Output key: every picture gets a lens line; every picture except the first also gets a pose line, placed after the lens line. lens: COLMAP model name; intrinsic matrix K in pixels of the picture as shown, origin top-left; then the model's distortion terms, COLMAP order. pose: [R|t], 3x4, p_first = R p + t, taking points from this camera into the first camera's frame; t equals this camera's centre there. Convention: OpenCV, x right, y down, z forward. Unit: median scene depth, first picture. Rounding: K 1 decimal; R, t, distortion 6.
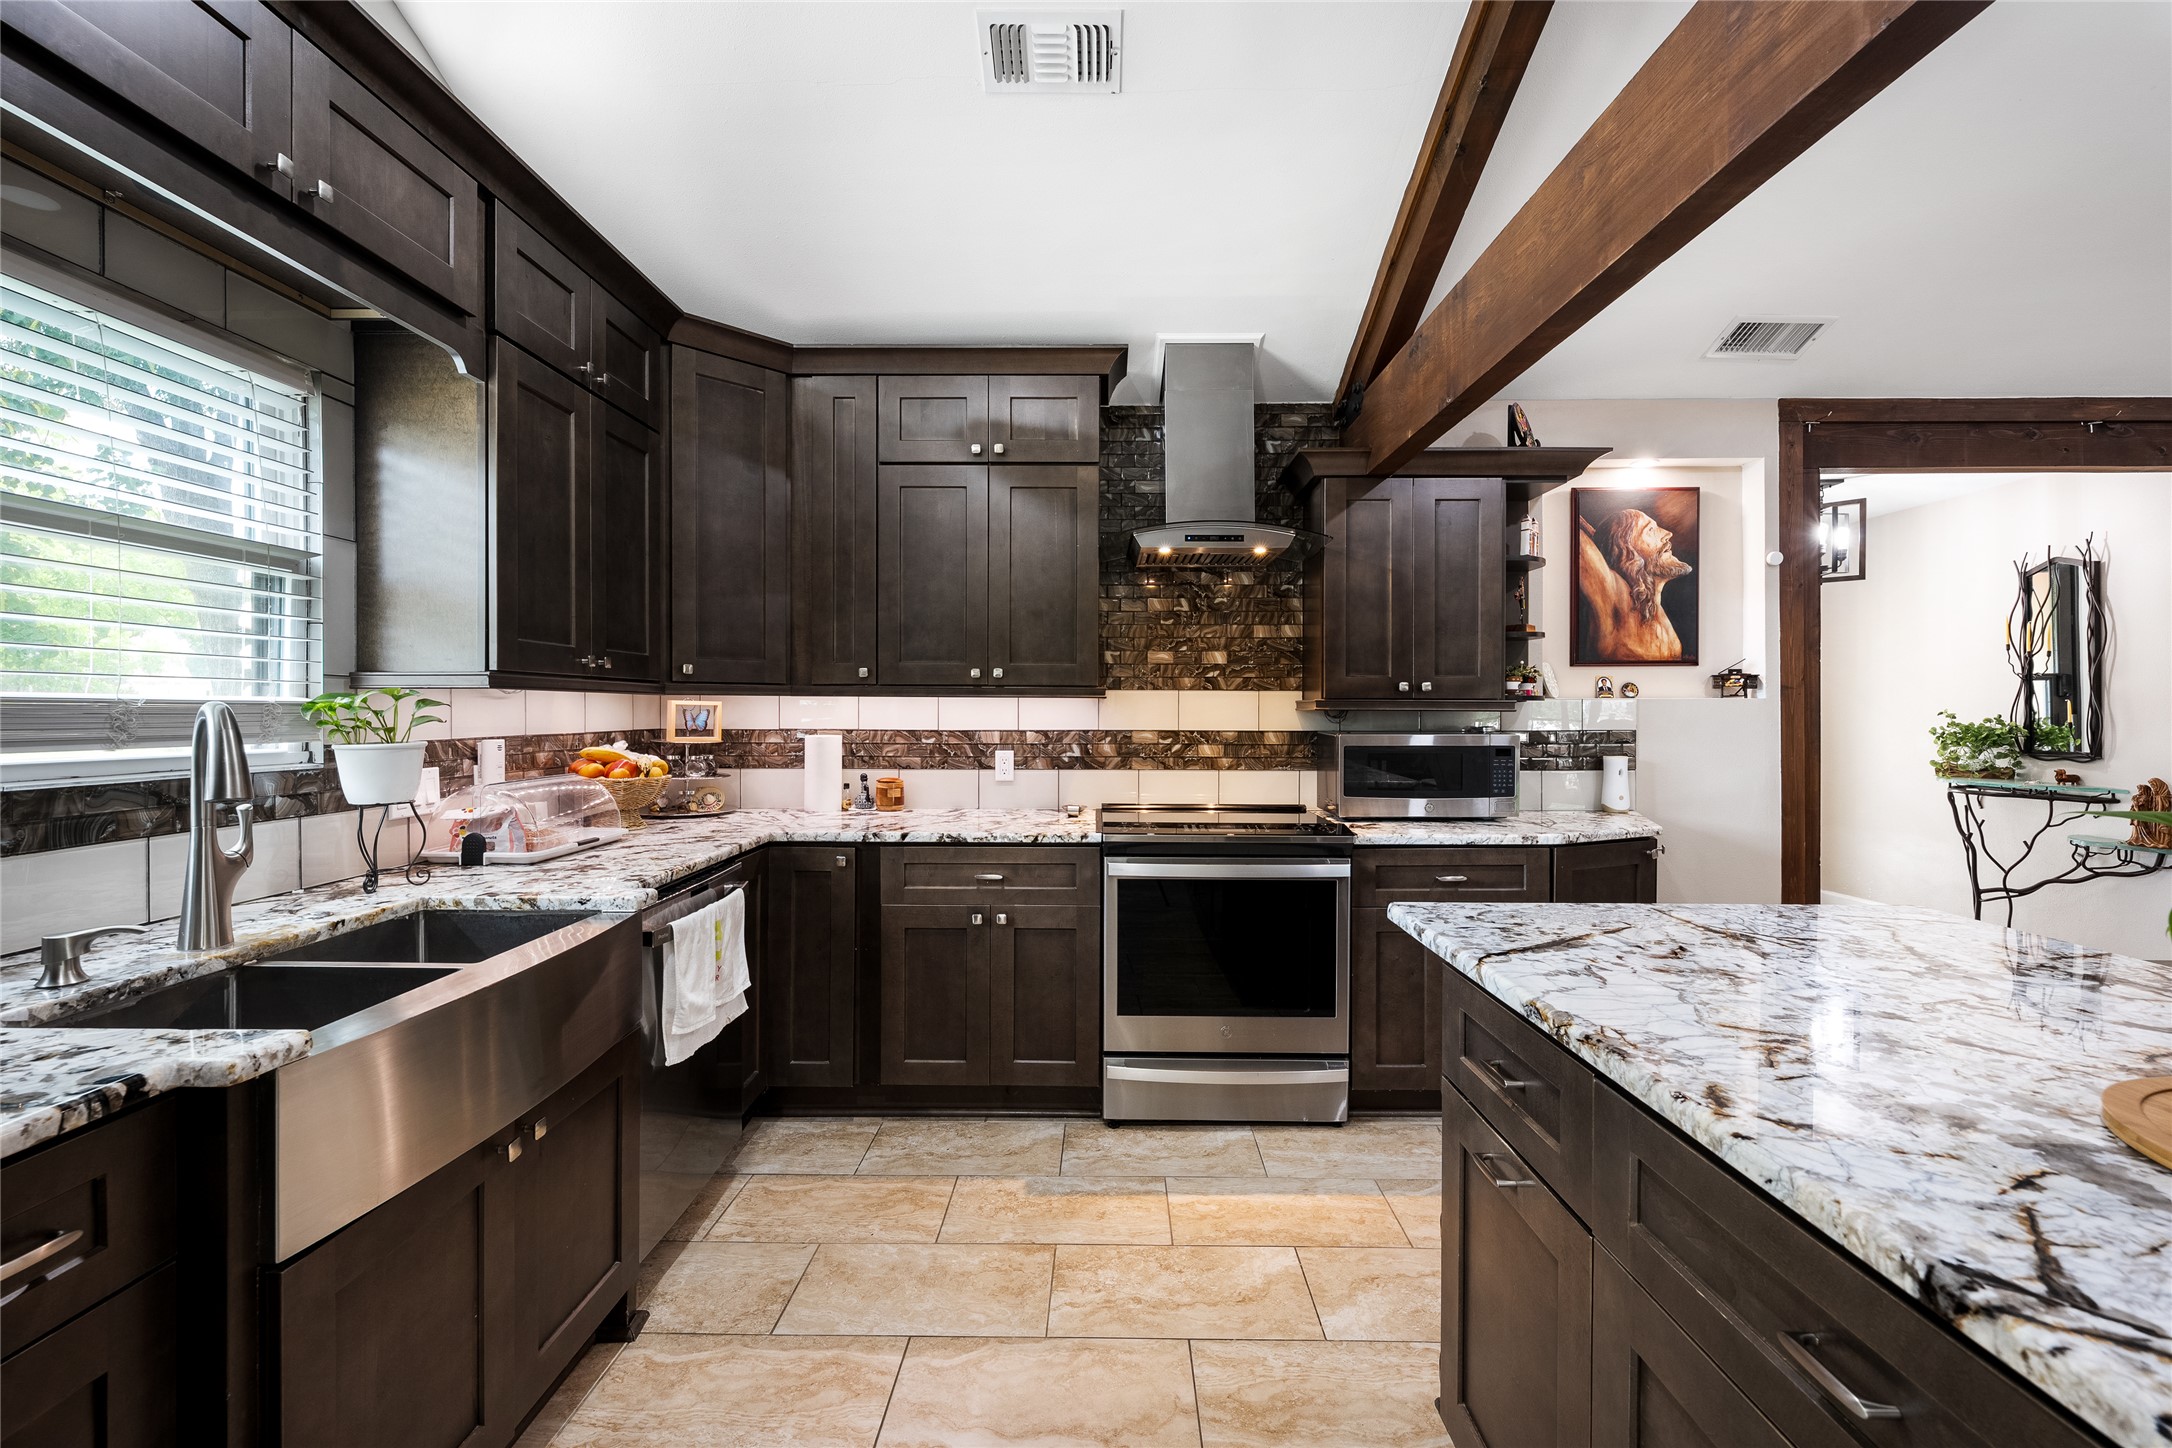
lens RADIAL K [[915.9, 0, 1089.1], [0, 915.9, 718.8], [0, 0, 1]] dist [0.001564, 0.000153]
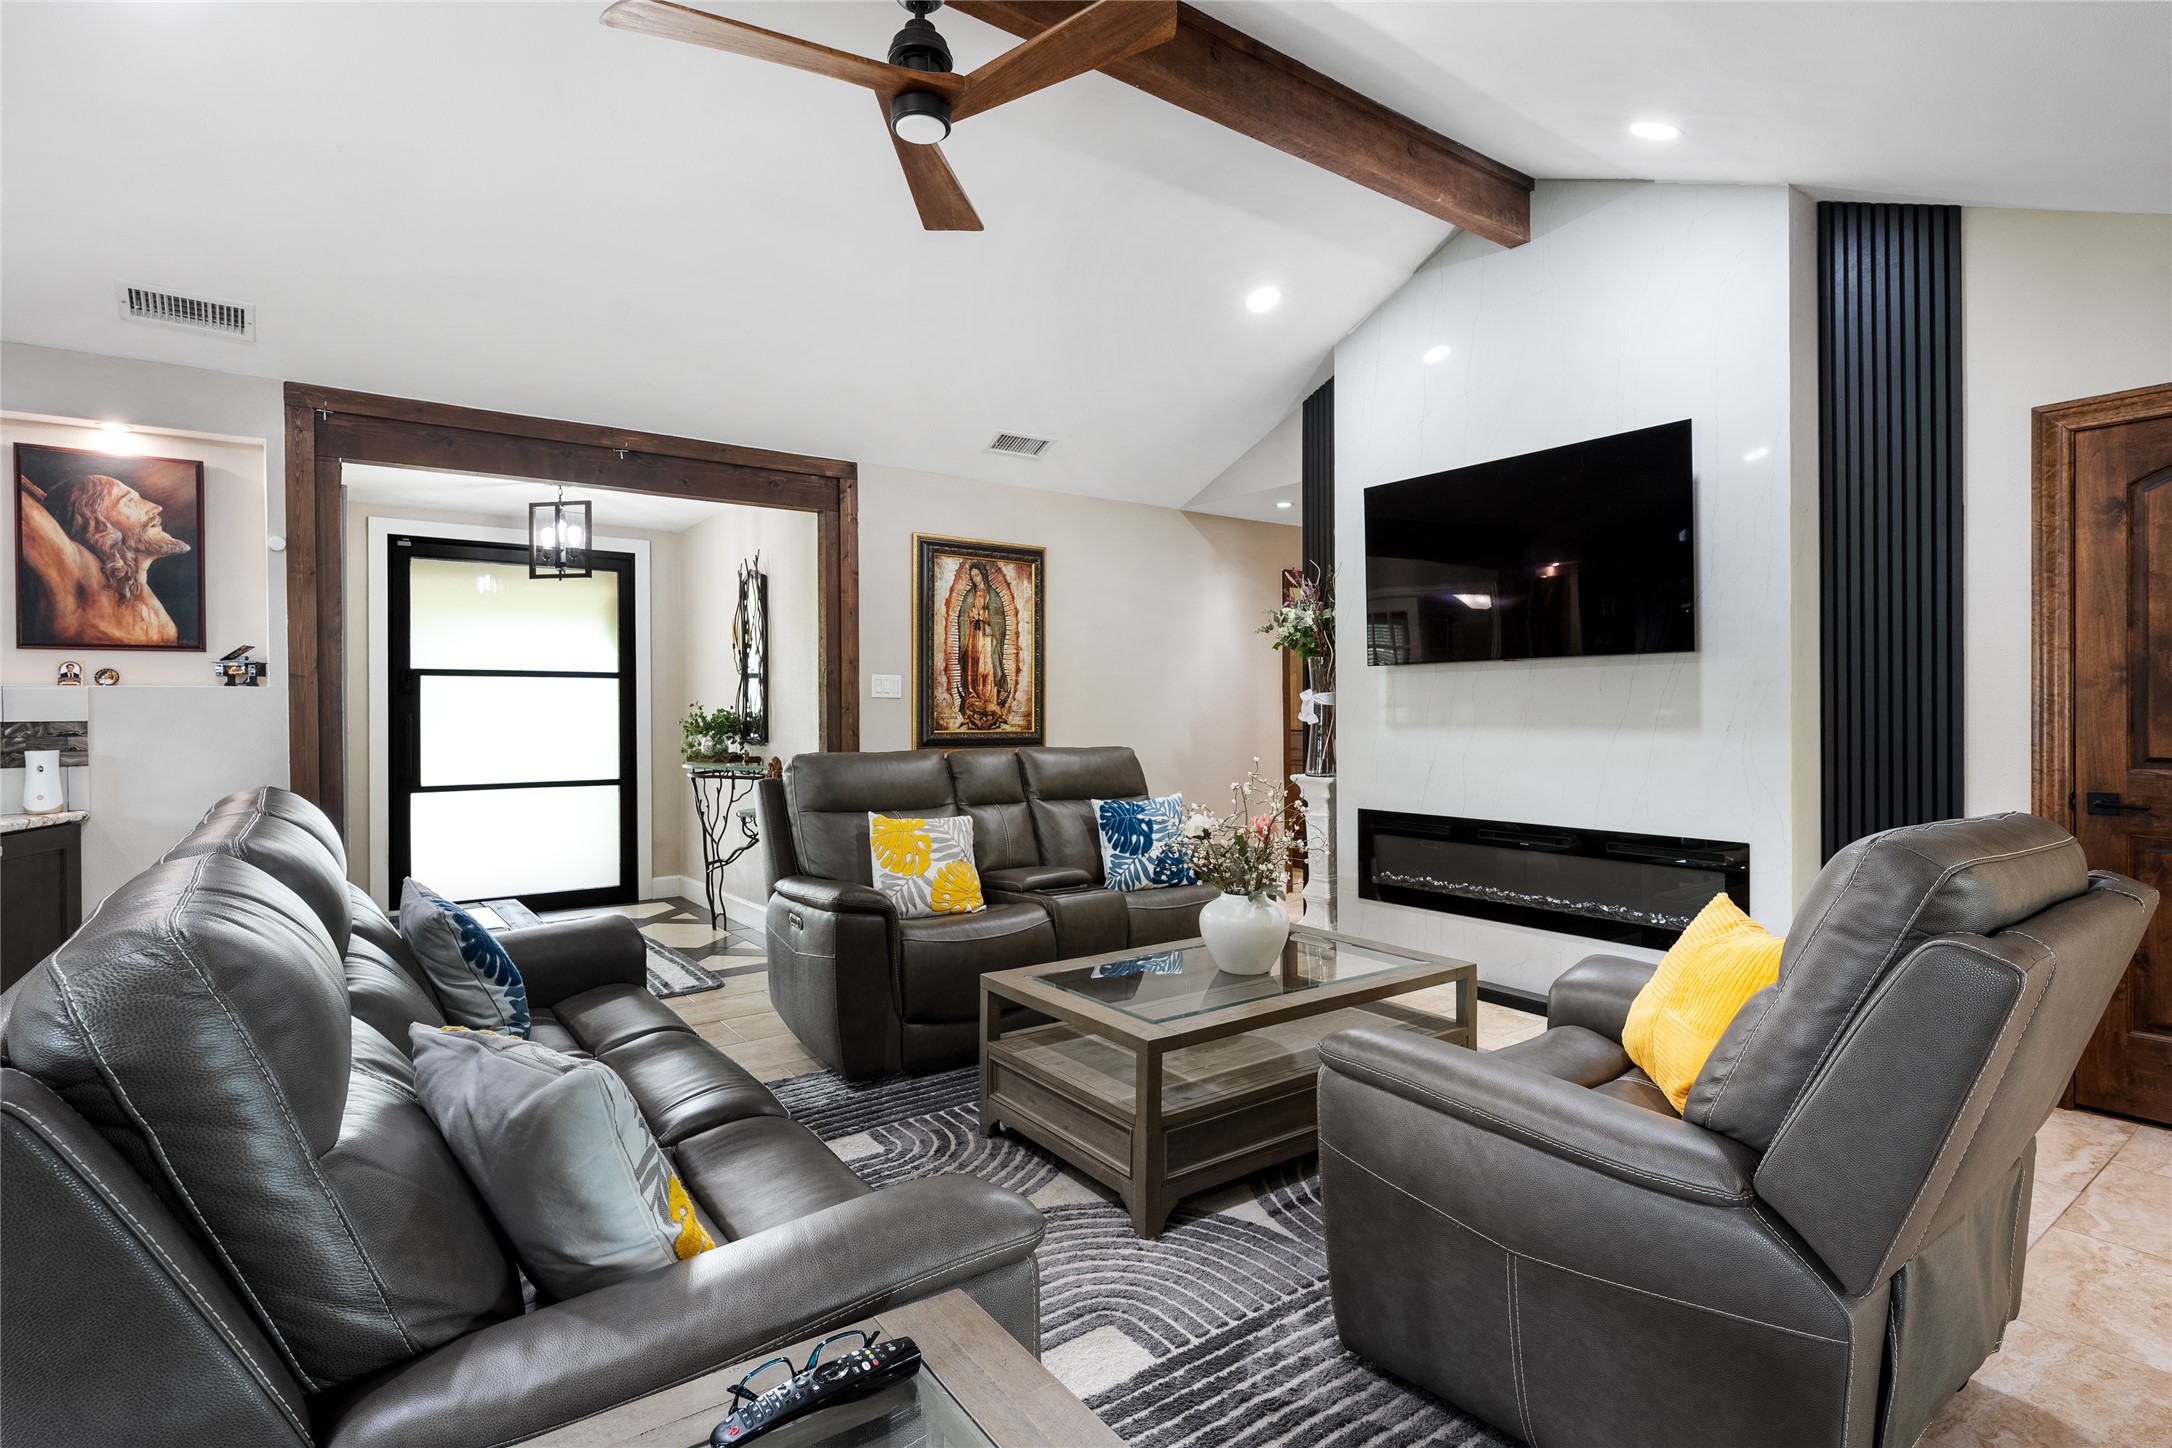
lens RADIAL K [[1069.7, 0, 1089.4], [0, 1069.7, 714.4], [0, 0, 1]] dist [0.001321, 0.000327]
pose [[0.804851, -0.007006, 0.593436, 0.745549], [0.011420, 0.999928, -0.003684, 0.020291], [-0.593368, 0.009742, 0.804873, -0.417366]]
